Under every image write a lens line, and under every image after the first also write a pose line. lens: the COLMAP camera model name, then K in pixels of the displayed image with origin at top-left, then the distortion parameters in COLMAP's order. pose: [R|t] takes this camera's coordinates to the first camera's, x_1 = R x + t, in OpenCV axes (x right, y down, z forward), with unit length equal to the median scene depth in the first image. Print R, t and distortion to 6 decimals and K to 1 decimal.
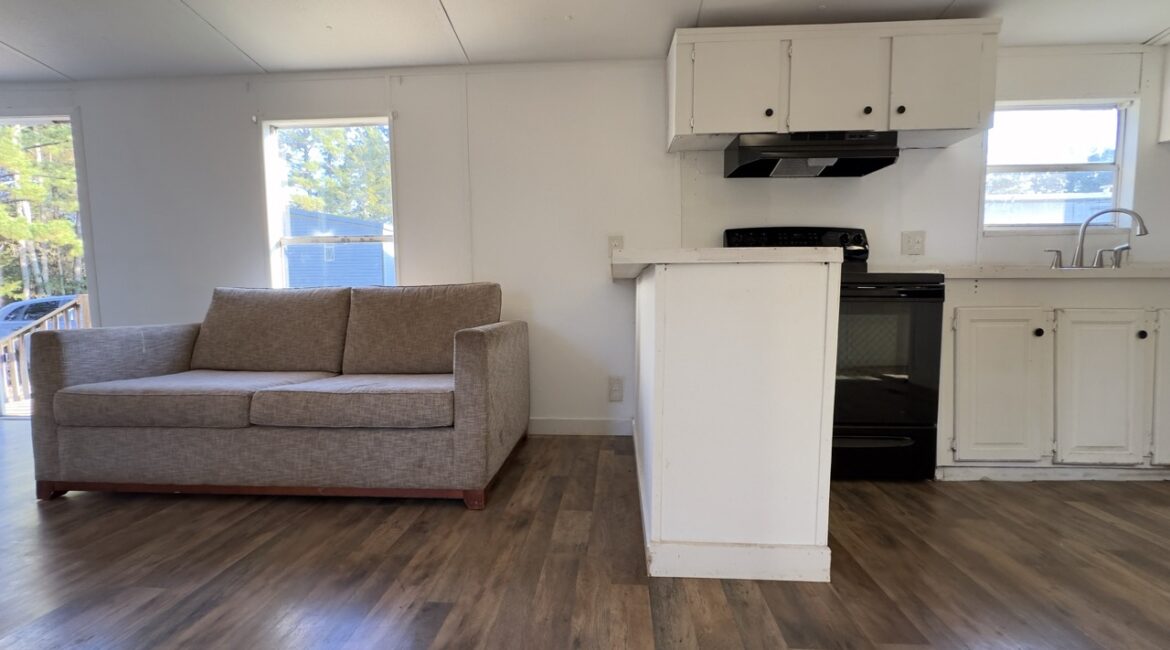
lens RADIAL K [[465.3, 0, 587.8], [0, 465.3, 327.1], [0, 0, 1]] dist [-0.005544, 0.002410]
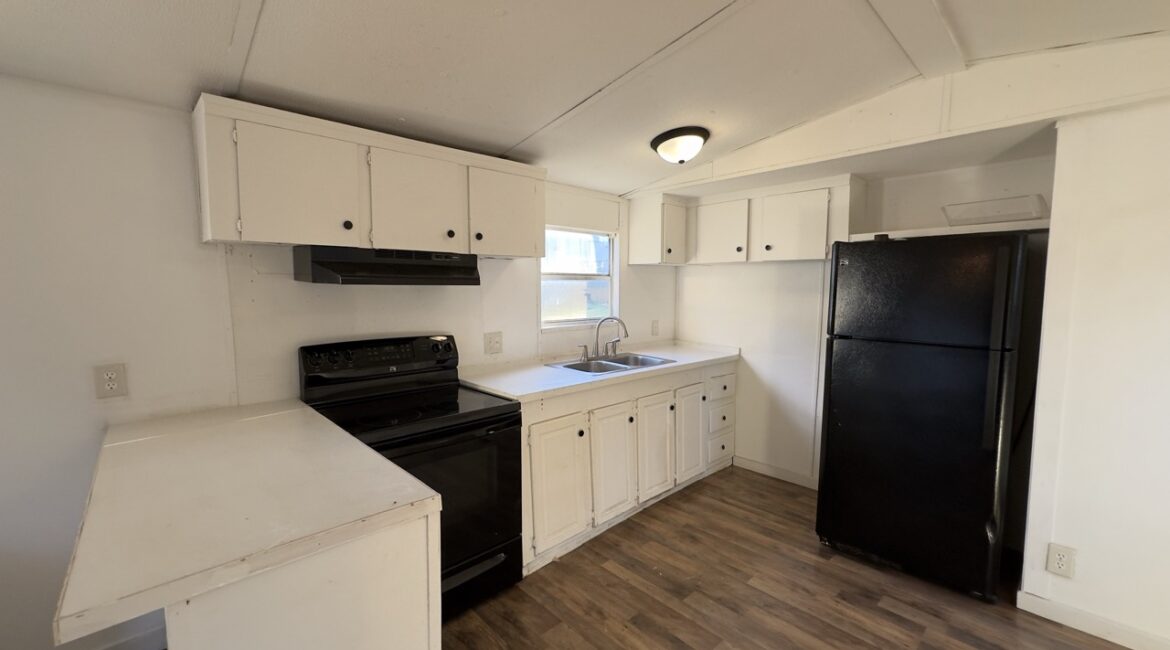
lens RADIAL K [[465.3, 0, 581.2], [0, 465.3, 324.9], [0, 0, 1]] dist [-0.005544, 0.002410]
pose [[0.690408, -0.056752, 0.721191, 0.060431], [0.044854, 0.998358, 0.035623, -0.294331], [-0.722028, 0.007754, 0.691820, 0.100998]]
